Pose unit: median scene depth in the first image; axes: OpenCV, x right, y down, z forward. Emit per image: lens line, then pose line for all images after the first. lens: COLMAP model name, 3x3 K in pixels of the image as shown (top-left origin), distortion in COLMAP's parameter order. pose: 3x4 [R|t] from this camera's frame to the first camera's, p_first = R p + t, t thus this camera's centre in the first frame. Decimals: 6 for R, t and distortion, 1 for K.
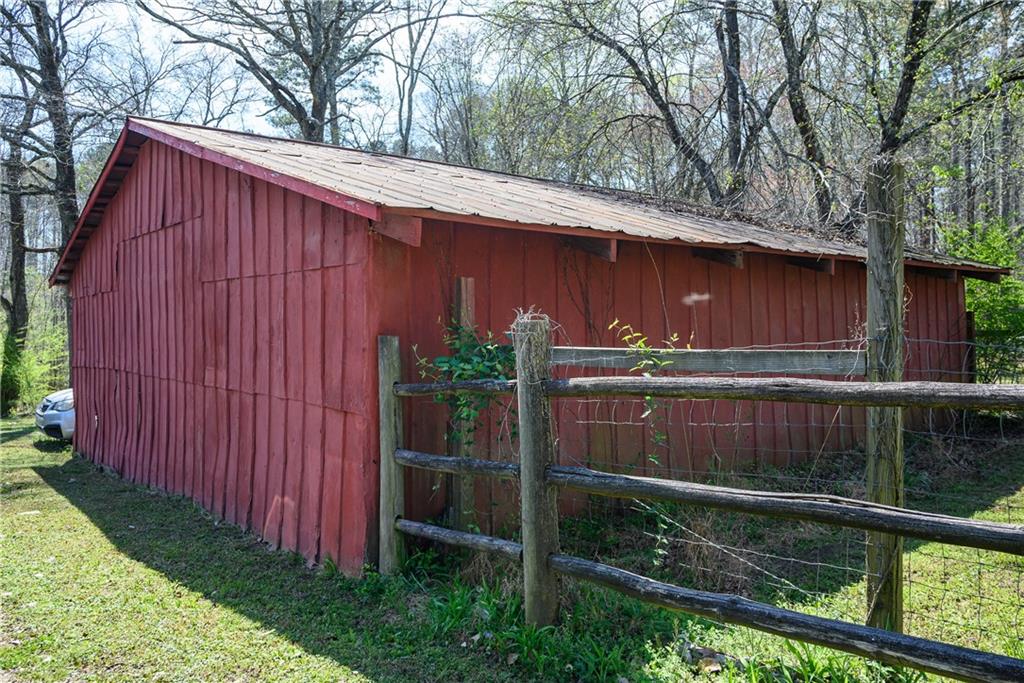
lens RADIAL K [[711.2, 0, 512.0], [0, 711.2, 341.5], [0, 0, 1]] dist [-0.000035, 0.000362]
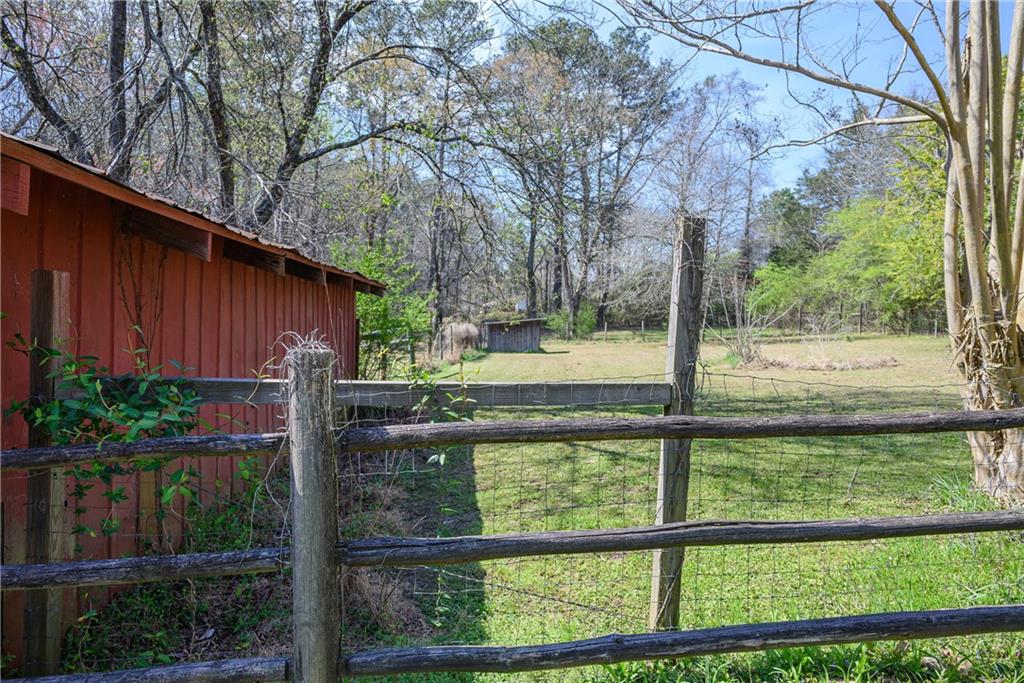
lens RADIAL K [[685.5, 0, 511.7], [0, 685.5, 373.2], [0, 0, 1]] dist [0.007379, 0.001649]
pose [[0.623639, -0.035785, 0.780893, -0.380682], [-0.005365, 0.998732, 0.050052, -0.041626], [-0.781694, -0.035404, 0.622657, 0.387628]]
